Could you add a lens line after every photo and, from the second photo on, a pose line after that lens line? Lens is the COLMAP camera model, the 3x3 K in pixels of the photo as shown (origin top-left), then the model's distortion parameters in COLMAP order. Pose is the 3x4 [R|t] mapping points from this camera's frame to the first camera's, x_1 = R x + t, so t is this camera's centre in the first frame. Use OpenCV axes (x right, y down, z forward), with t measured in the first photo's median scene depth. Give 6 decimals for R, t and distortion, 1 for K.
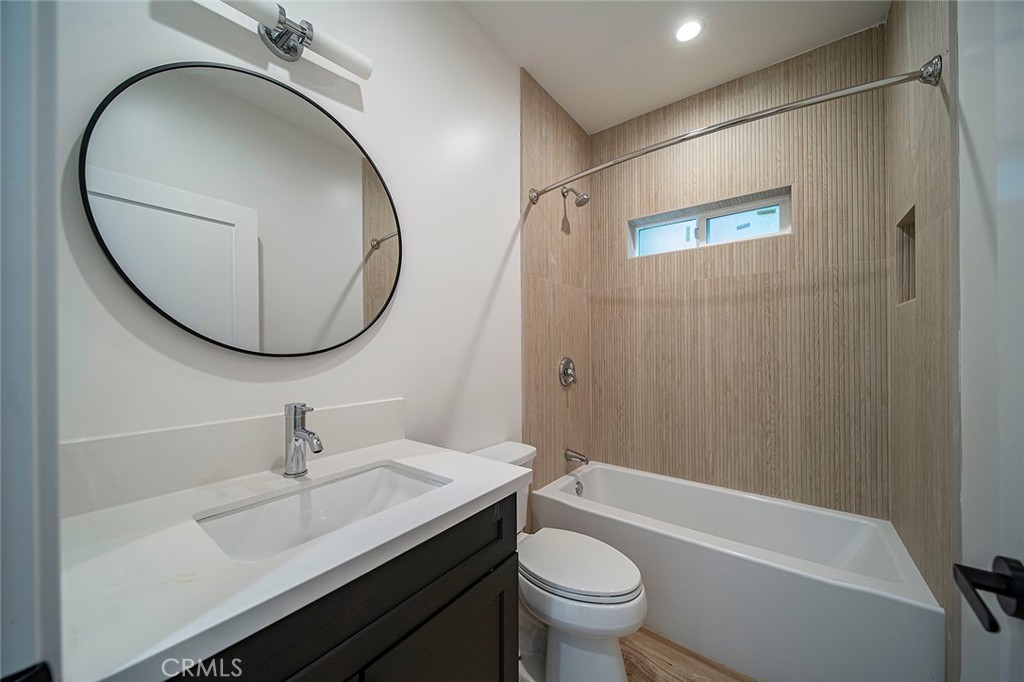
lens RADIAL K [[365.9, 0, 512.0], [0, 365.9, 341.0], [0, 0, 1]] dist [-0.001756, -0.000081]
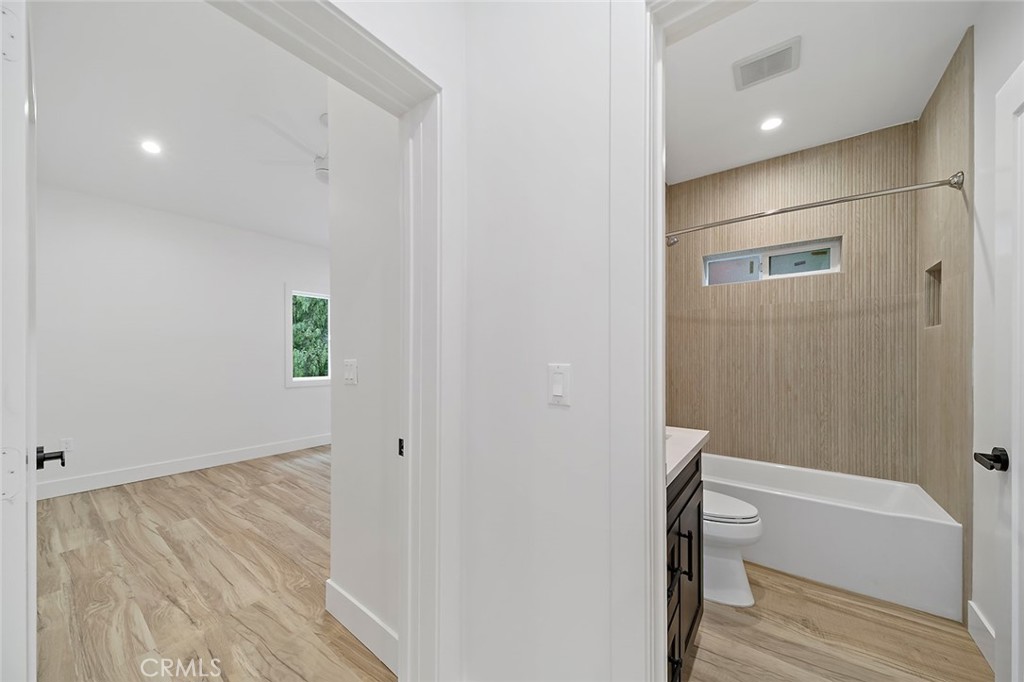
lens RADIAL K [[362.1, 0, 519.9], [0, 362.1, 351.2], [0, 0, 1]] dist [0.007051, -0.000012]
pose [[0.999971, 0.004719, 0.006039, -0.433781], [-0.004739, 0.999983, 0.003283, -0.004464], [-0.006023, -0.003312, 0.999976, -0.334818]]
